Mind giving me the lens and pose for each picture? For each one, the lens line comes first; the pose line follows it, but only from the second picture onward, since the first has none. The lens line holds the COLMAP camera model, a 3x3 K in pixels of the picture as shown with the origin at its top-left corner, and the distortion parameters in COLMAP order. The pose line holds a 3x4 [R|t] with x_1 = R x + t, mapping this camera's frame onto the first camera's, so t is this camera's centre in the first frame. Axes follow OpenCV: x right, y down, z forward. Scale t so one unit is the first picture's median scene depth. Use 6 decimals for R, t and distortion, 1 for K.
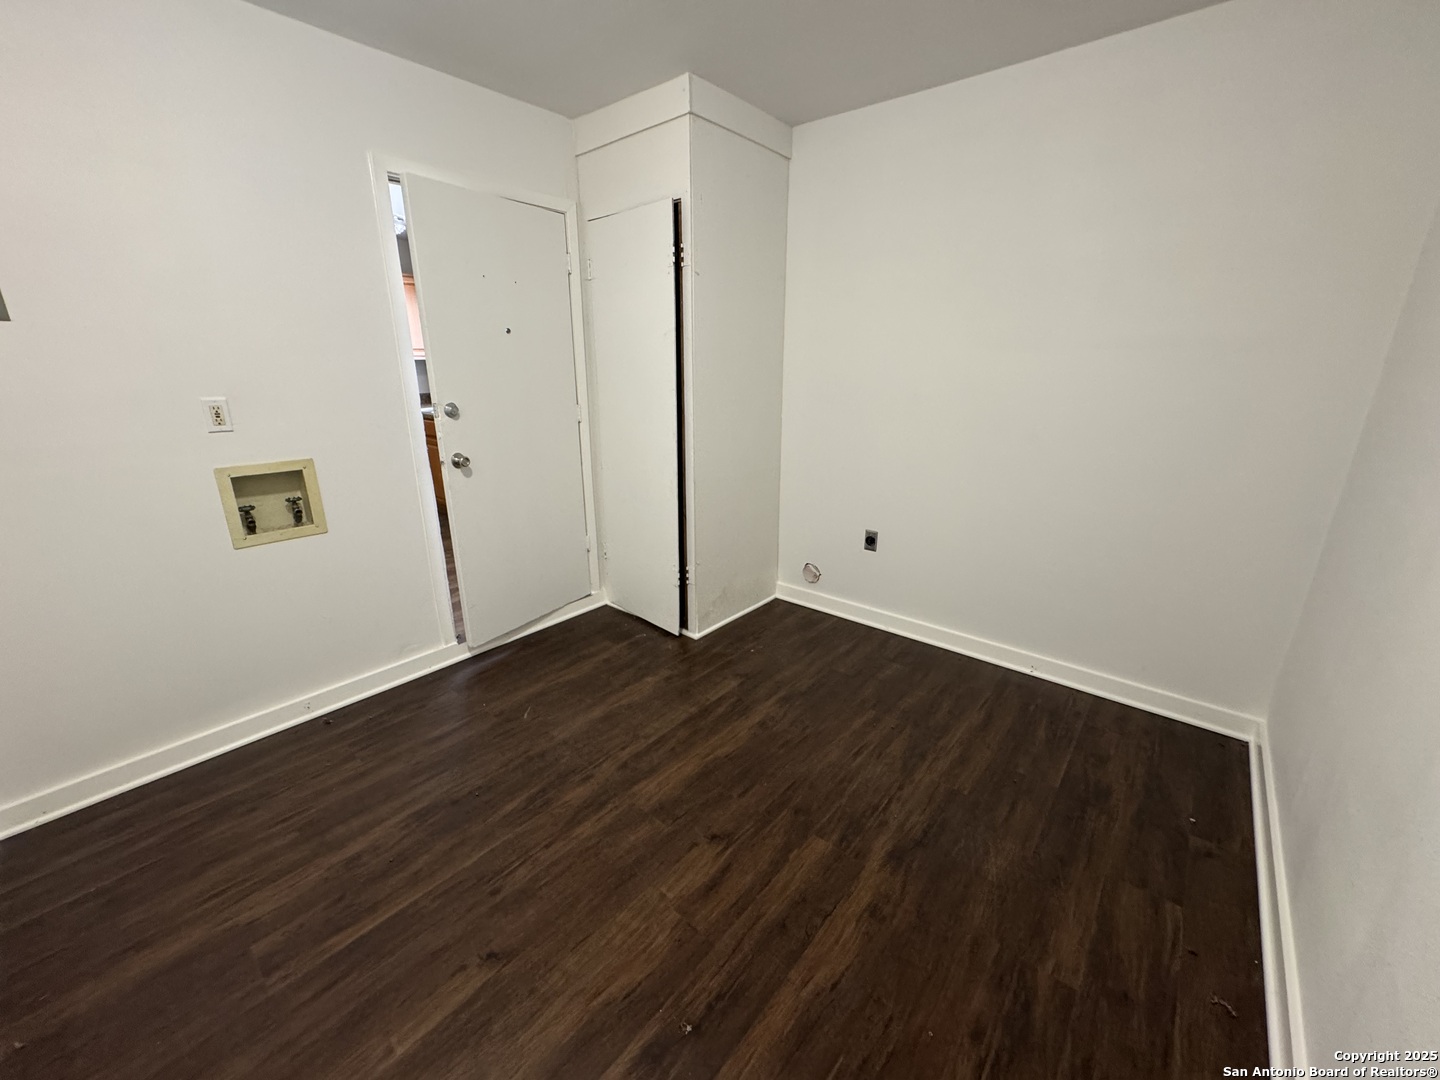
lens RADIAL K [[576.7, 0, 717.3], [0, 576.7, 537.7], [0, 0, 1]] dist [-0.000565, 0.000418]
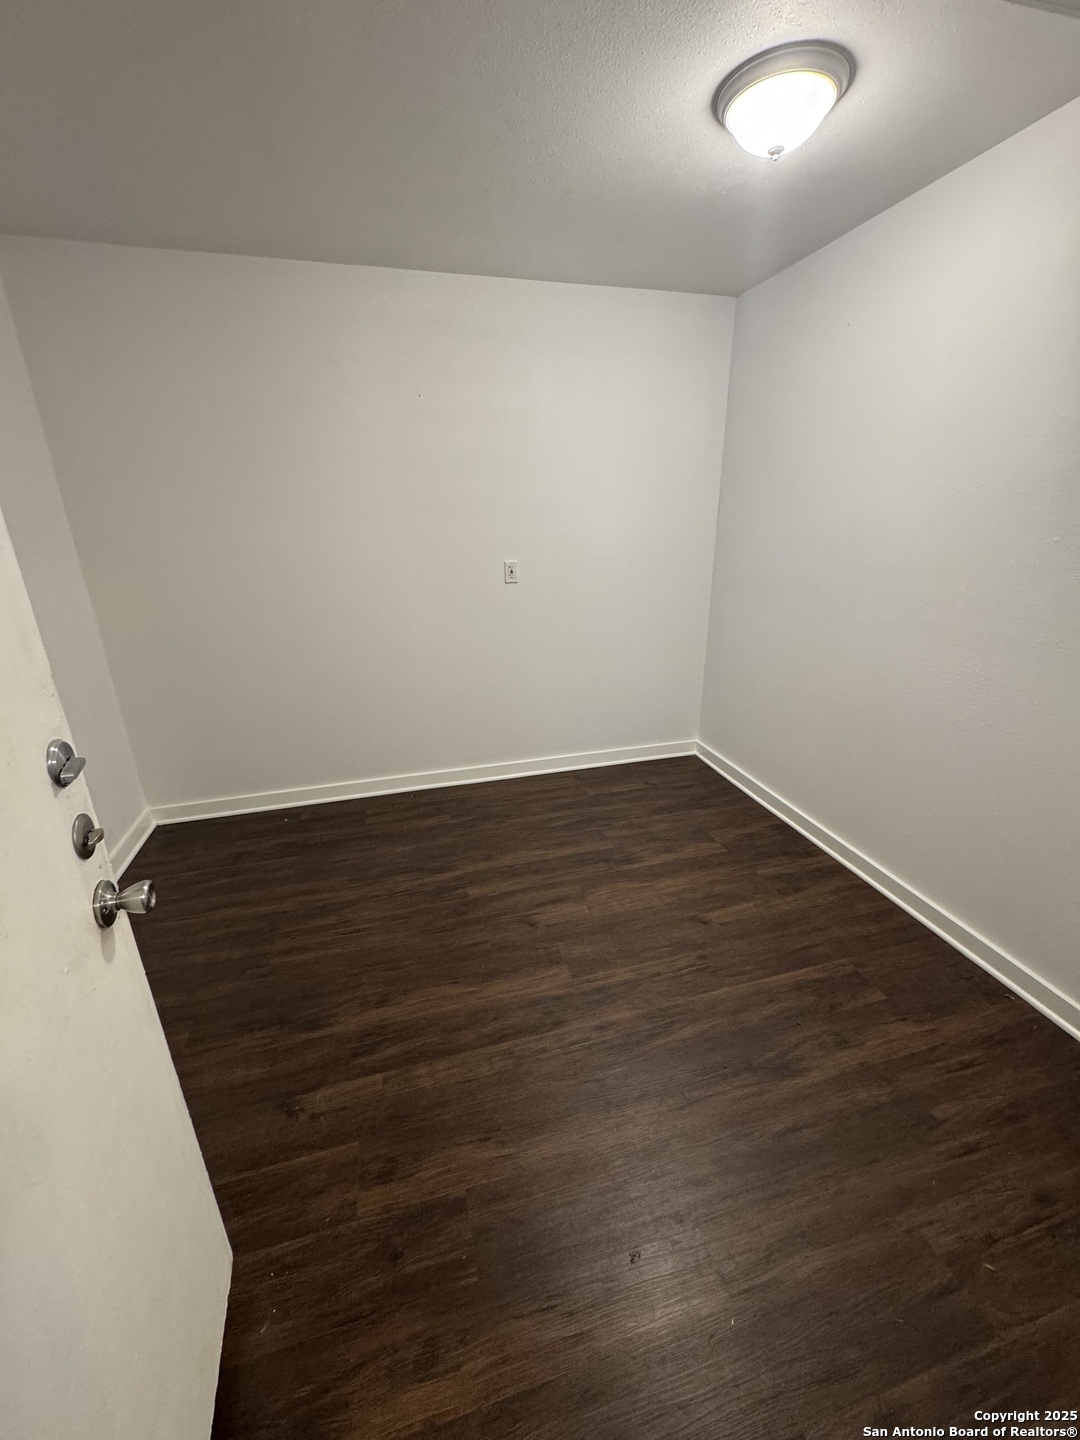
lens RADIAL K [[576.7, 0, 538.5], [0, 576.7, 720.4], [0, 0, 1]] dist [-0.000565, 0.000418]
pose [[-0.824682, -0.178970, 0.536534, -0.581778], [0.181326, 0.814887, 0.550528, -0.502839], [-0.535743, 0.551298, -0.639570, 1.478259]]
